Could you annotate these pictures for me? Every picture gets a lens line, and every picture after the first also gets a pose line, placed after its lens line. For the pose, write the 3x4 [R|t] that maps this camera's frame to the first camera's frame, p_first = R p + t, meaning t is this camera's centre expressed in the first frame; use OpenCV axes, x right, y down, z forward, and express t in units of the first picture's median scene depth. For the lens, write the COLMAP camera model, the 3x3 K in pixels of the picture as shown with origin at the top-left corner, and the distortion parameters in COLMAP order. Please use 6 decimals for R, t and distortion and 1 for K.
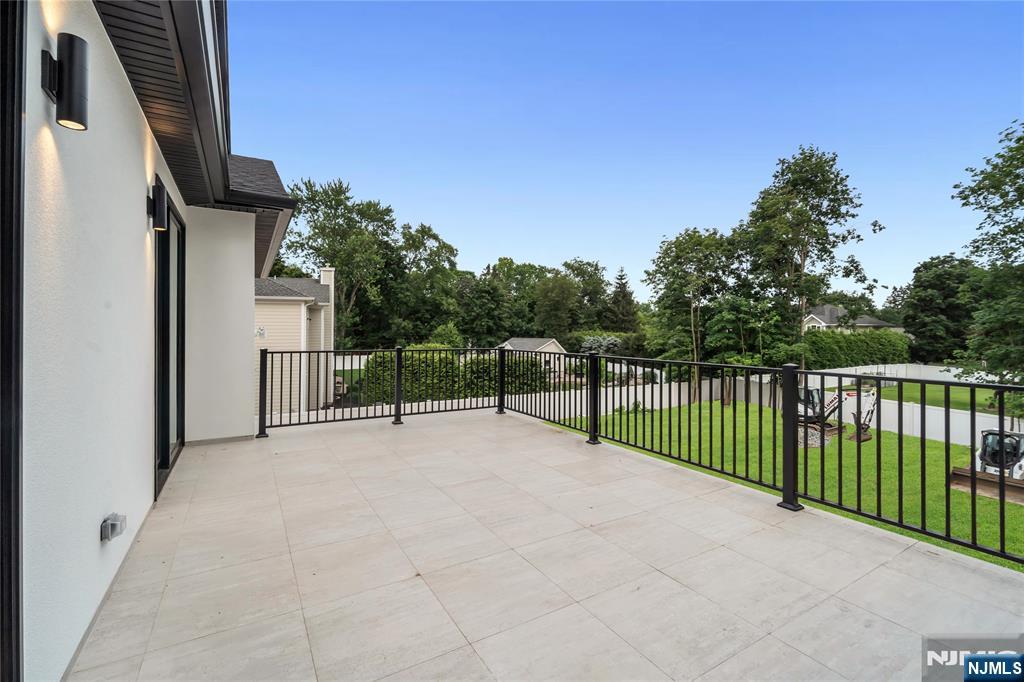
lens RADIAL K [[448.7, 0, 505.8], [0, 448.7, 323.3], [0, 0, 1]] dist [-0.001058, -0.000200]
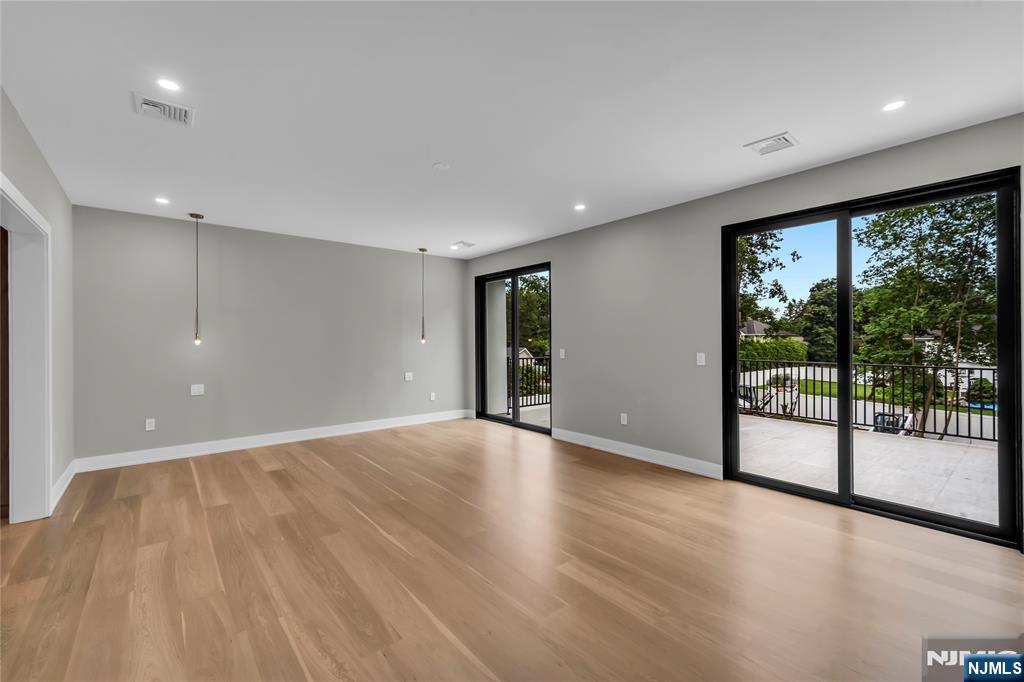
lens RADIAL K [[436.8, 0, 508.7], [0, 436.8, 340.6], [0, 0, 1]] dist [0.001986, -0.002003]
pose [[0.988056, -0.003534, 0.154054, -0.146695], [0.000721, 0.999832, 0.018308, -0.005039], [-0.154093, -0.017978, 0.987893, -0.086952]]
